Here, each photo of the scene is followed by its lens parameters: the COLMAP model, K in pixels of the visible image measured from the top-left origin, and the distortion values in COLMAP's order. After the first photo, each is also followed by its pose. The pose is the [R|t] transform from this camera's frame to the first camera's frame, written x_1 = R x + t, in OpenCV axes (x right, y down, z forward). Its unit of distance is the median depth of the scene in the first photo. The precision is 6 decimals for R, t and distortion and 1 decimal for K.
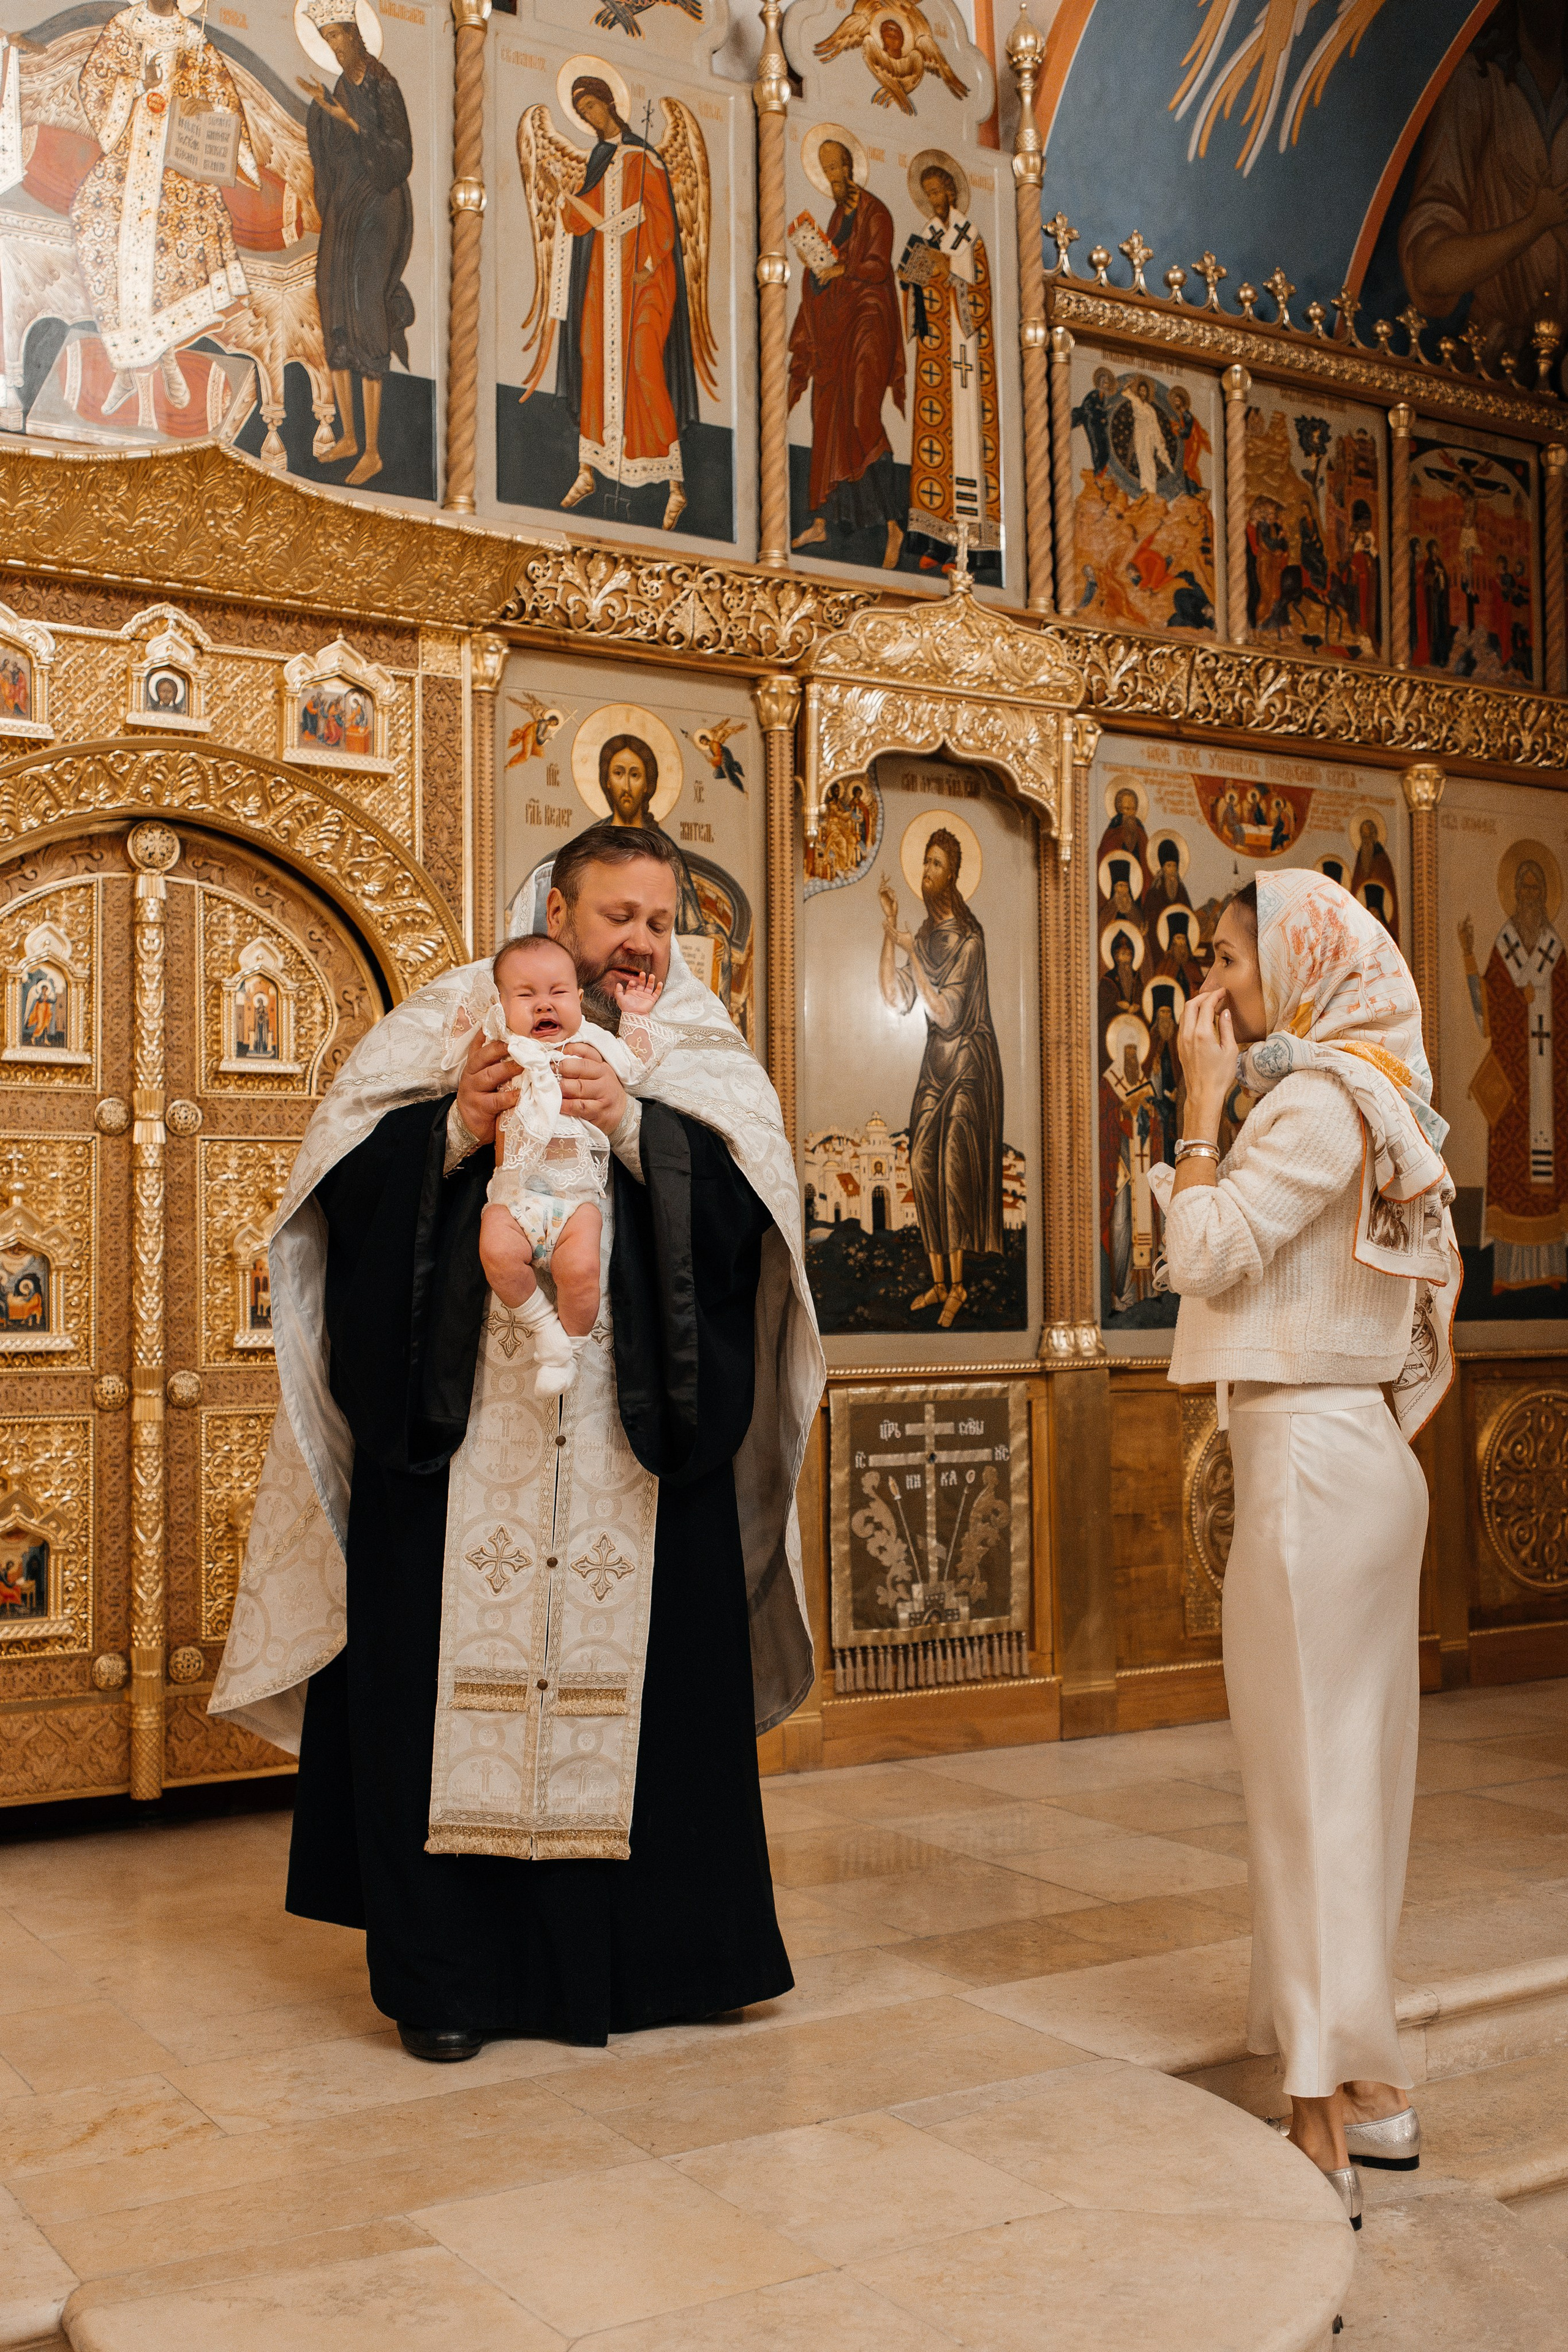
lens RADIAL K [[2492.8, 0, 794.6], [0, 2492.8, 1177.1], [0, 0, 1]] dist [0.015807, -0.011975]
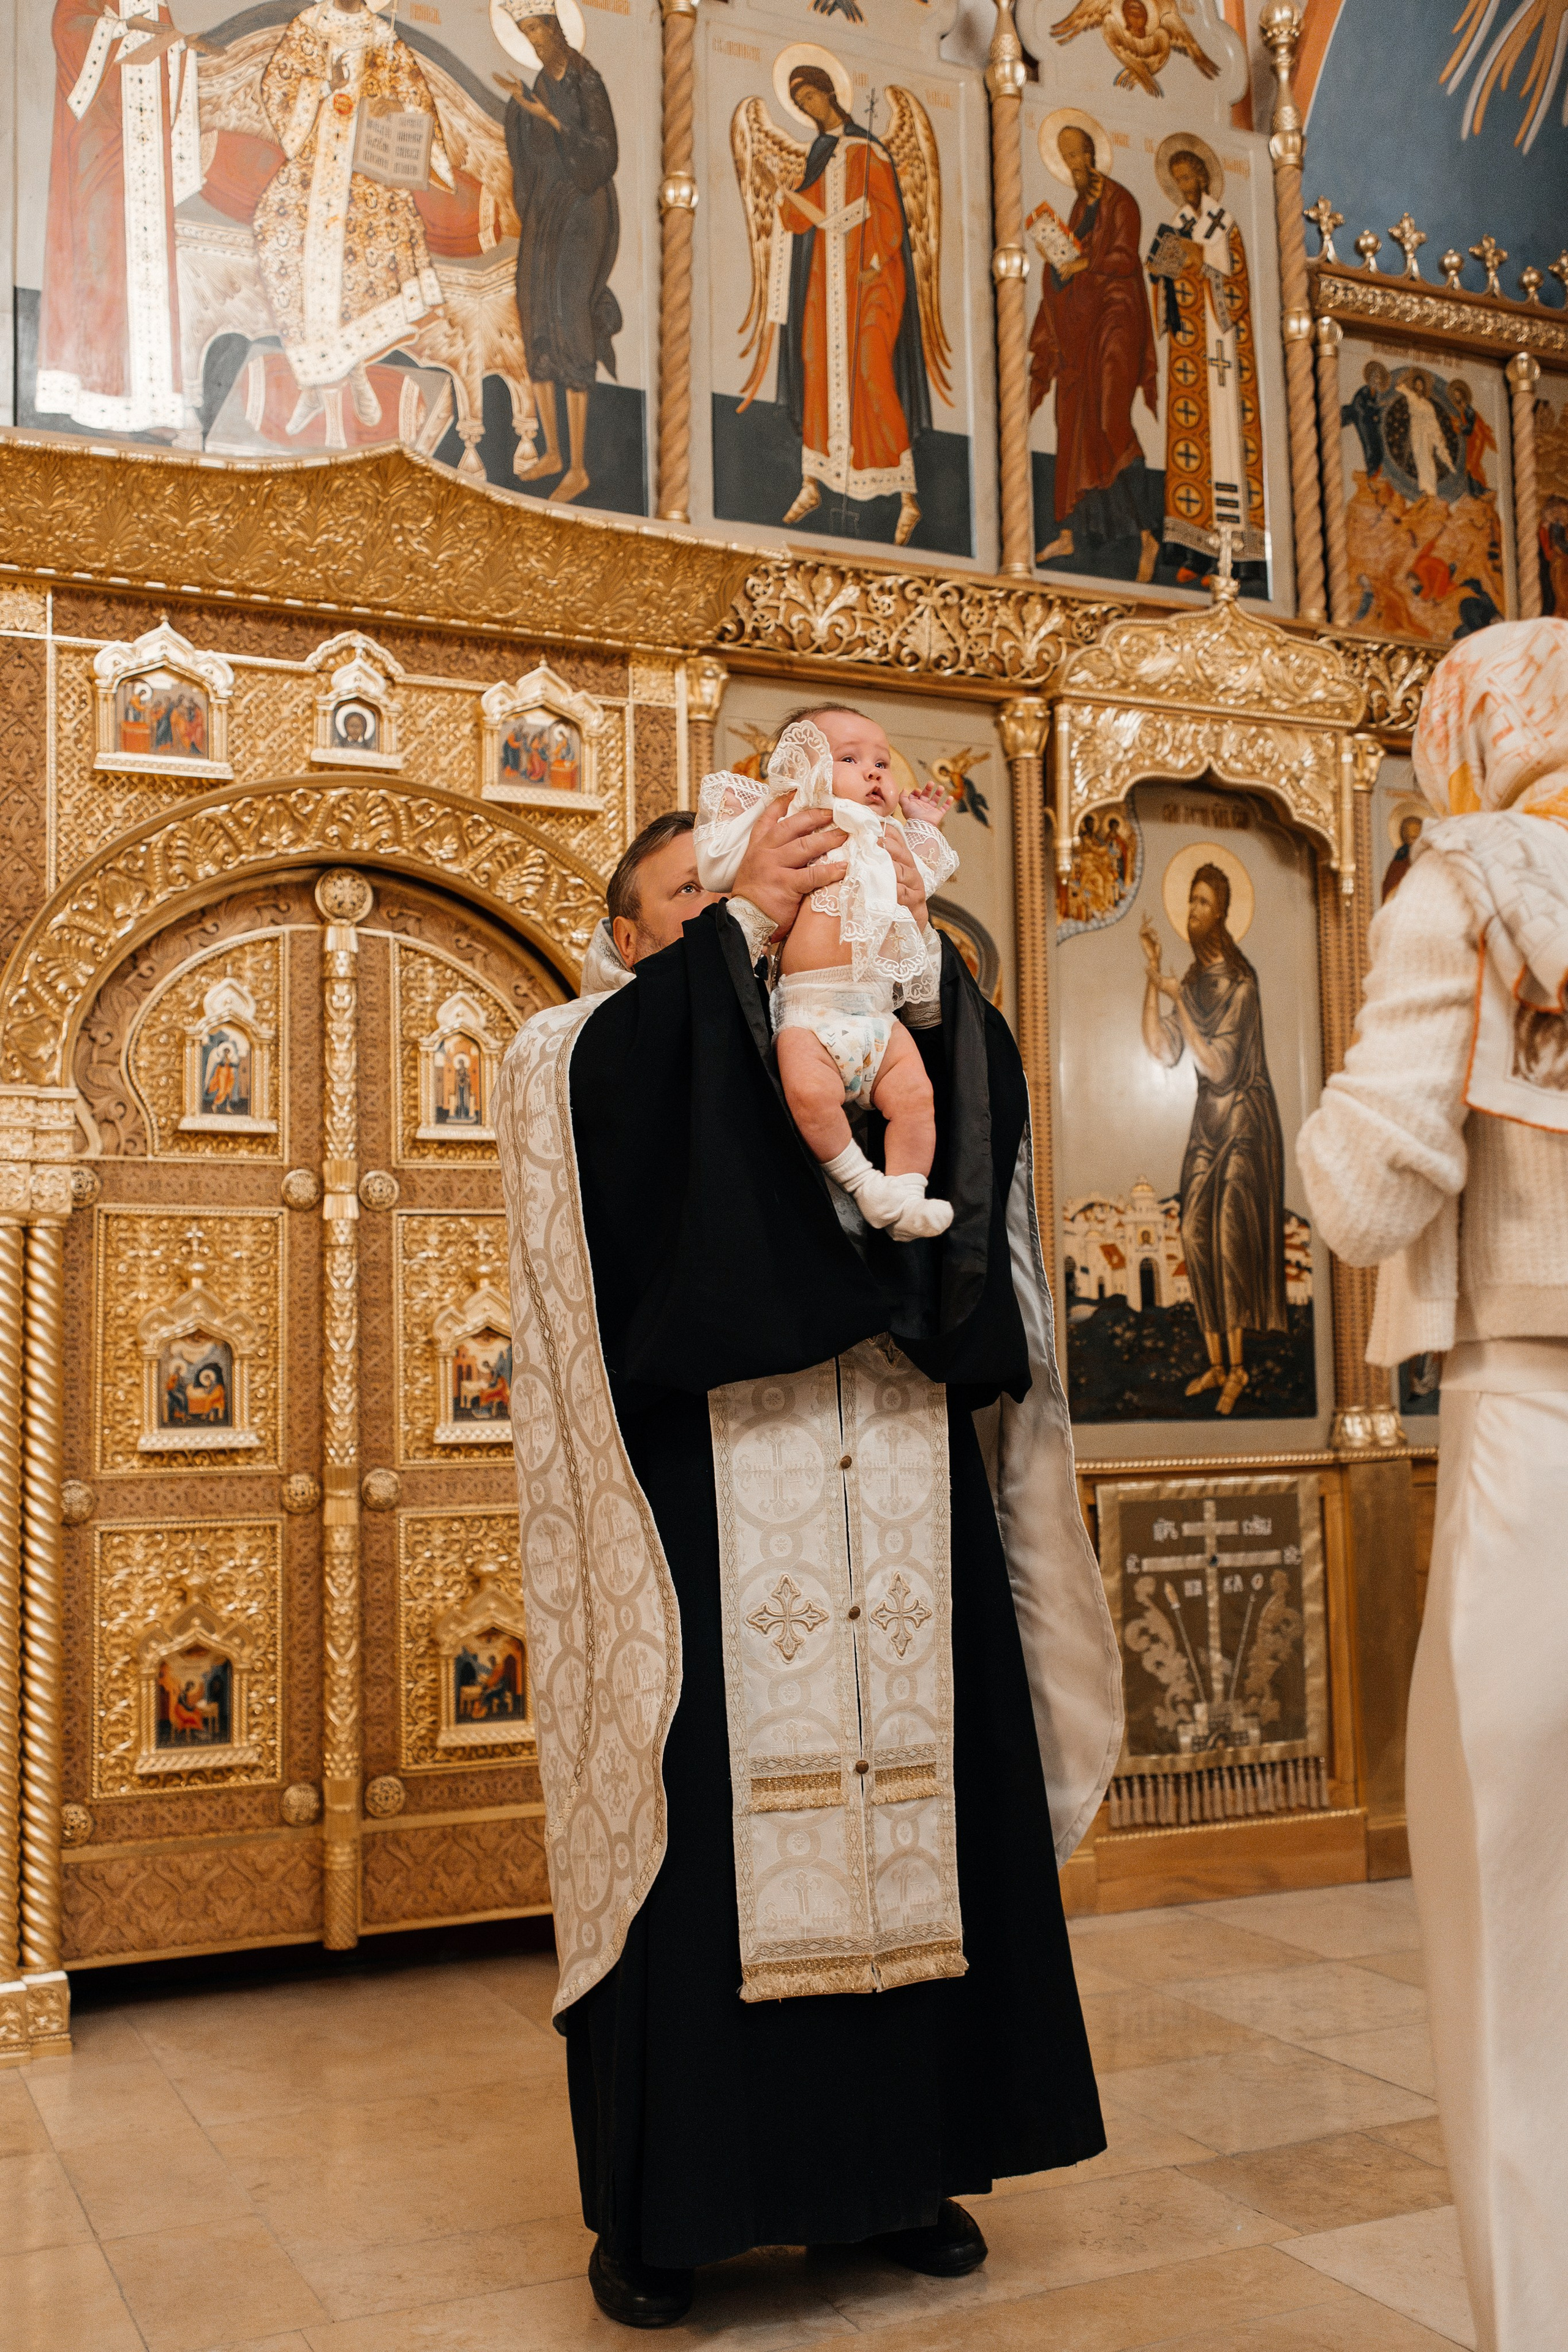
lens RADIAL K [[2360.3, 0, 784.0], [0, 2360.3, 1176.0], [0, 0, 1]] dist [0.005106, 0.009680]
pose [[0.993774, -0.019118, -0.109763, -0.002378], [0.014542, 0.998998, -0.042337, 0.008671], [0.110462, 0.040477, 0.993056, 0.142806]]
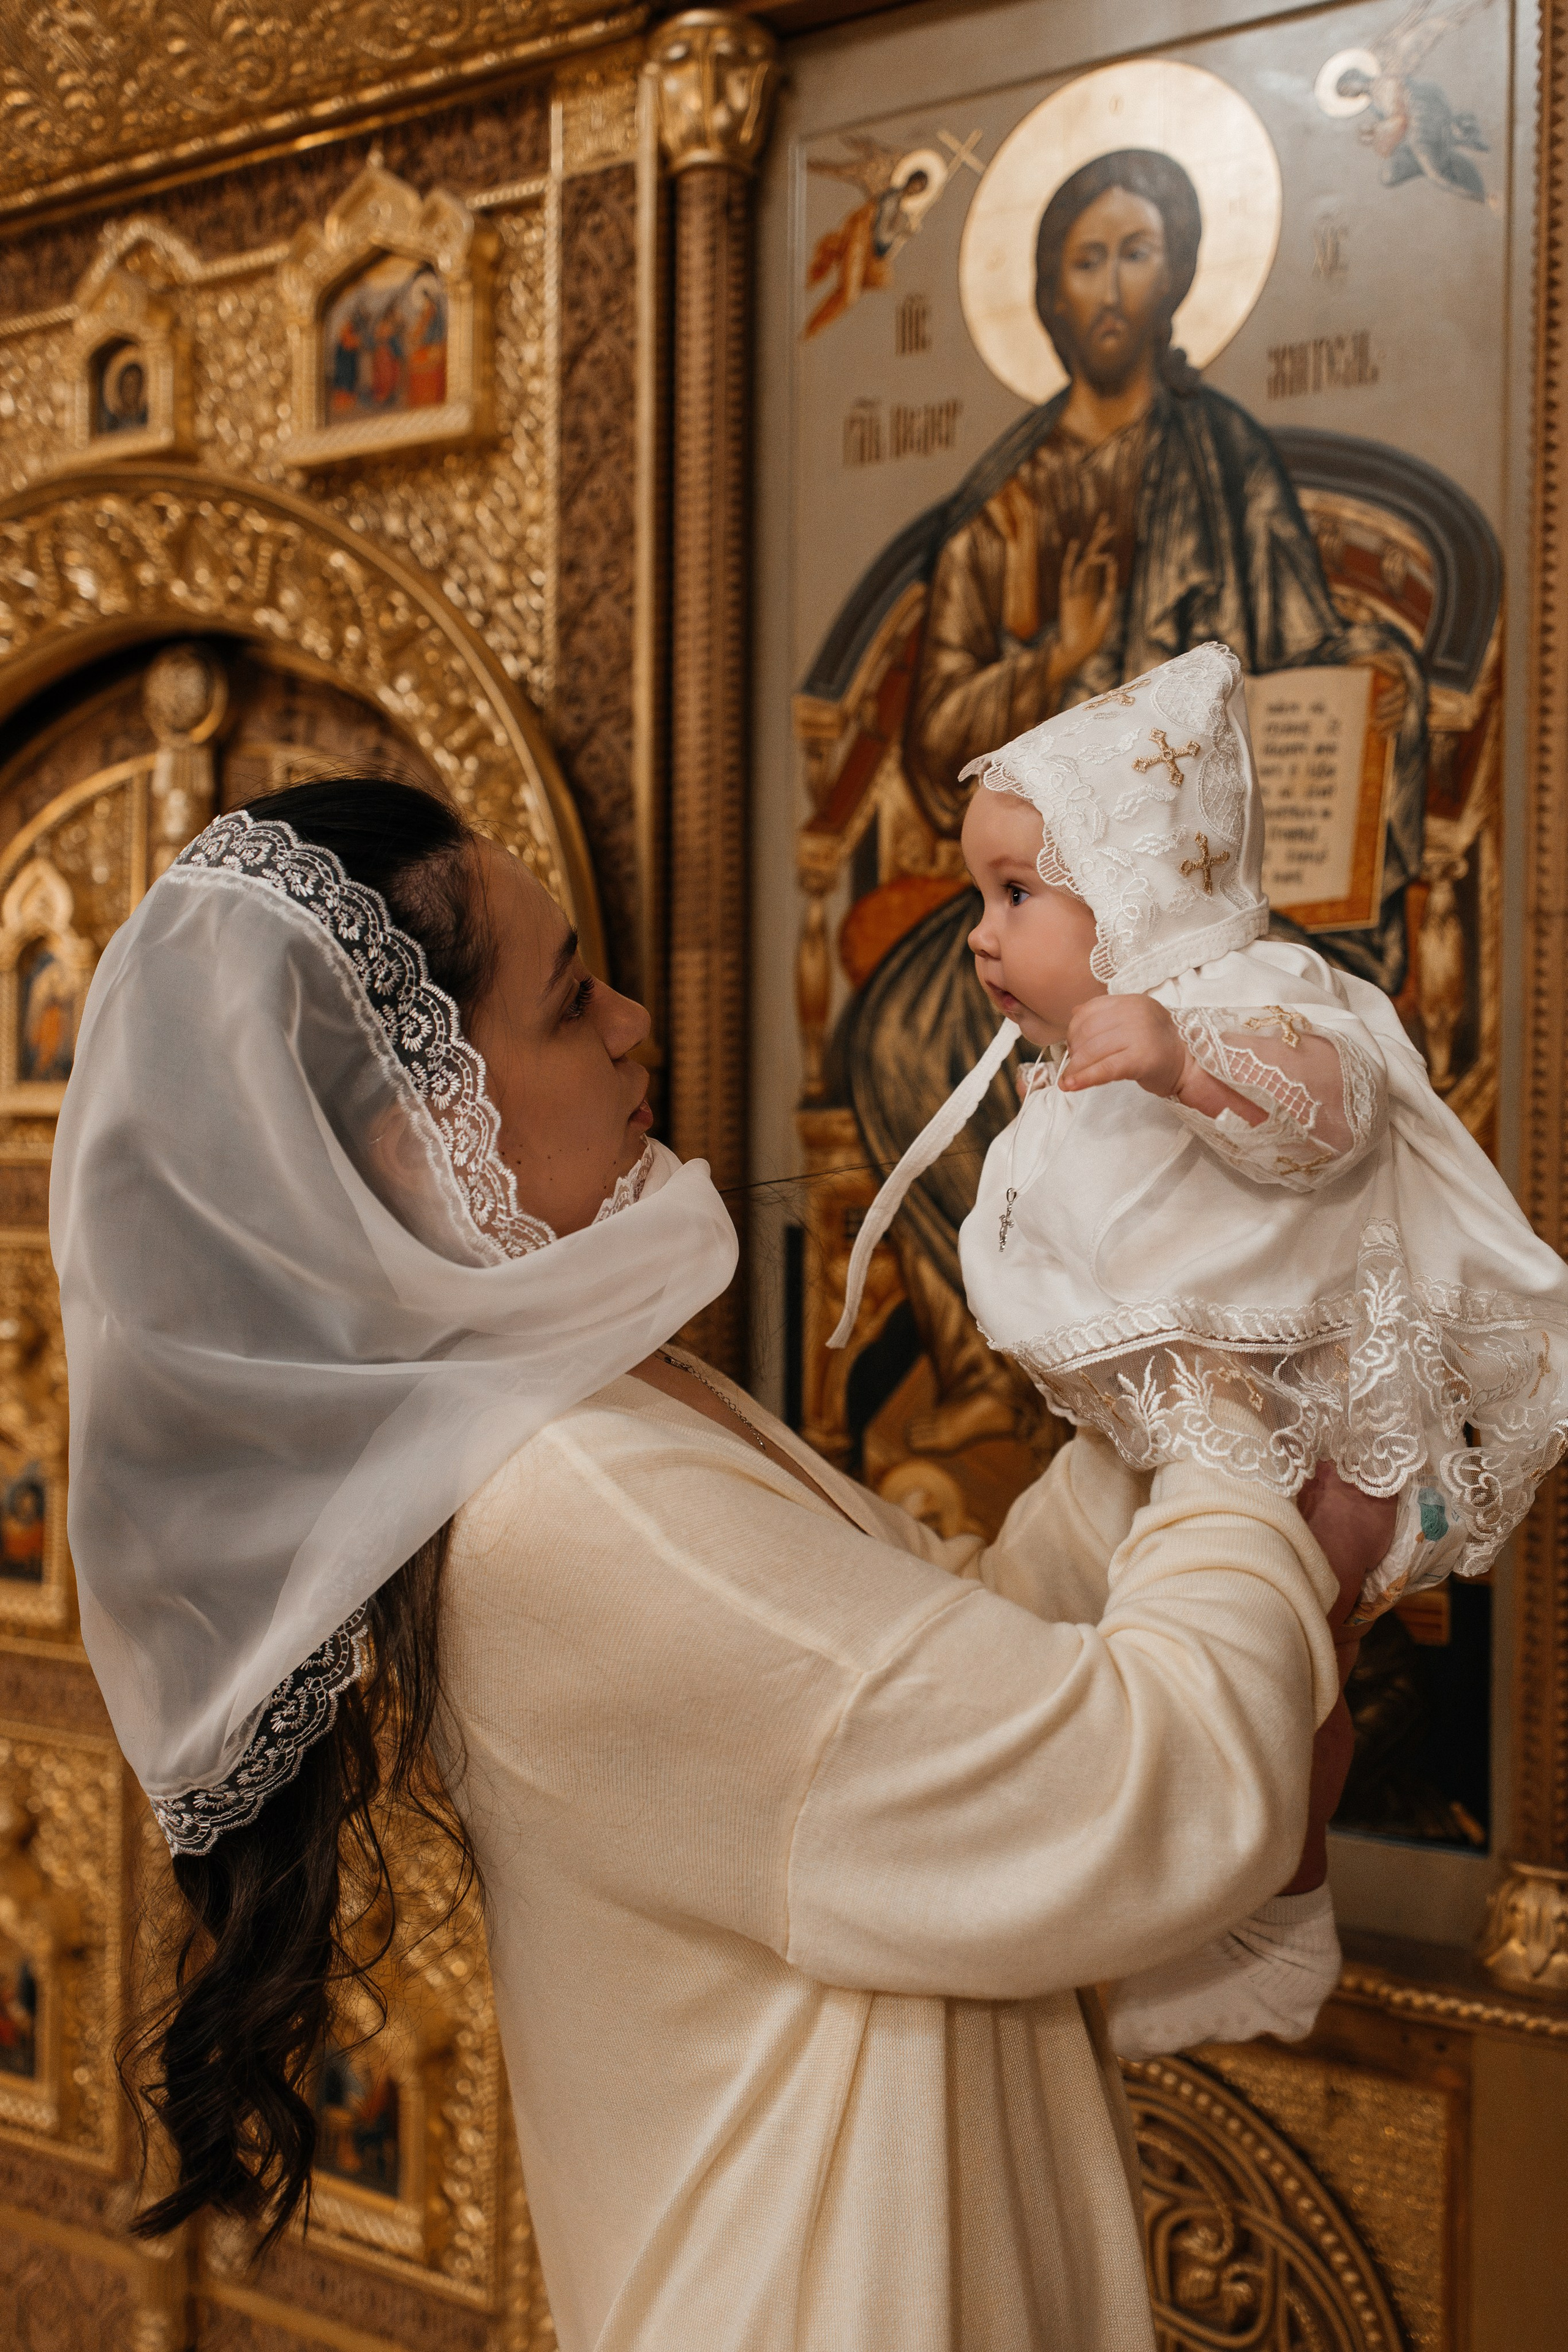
lens RADIAL K [[2360.3, 0, 784.0], [0, 2360.3, 1176.0], [0, 0, 1]] dist [0.005106, 0.009680]
pose [[0.459375, 0.019311, -0.888033, 0.220268], [0.026346, 0.999028, 0.035354, -0.040201], [0.887852, -0.039637, 0.458419, 0.786104]]
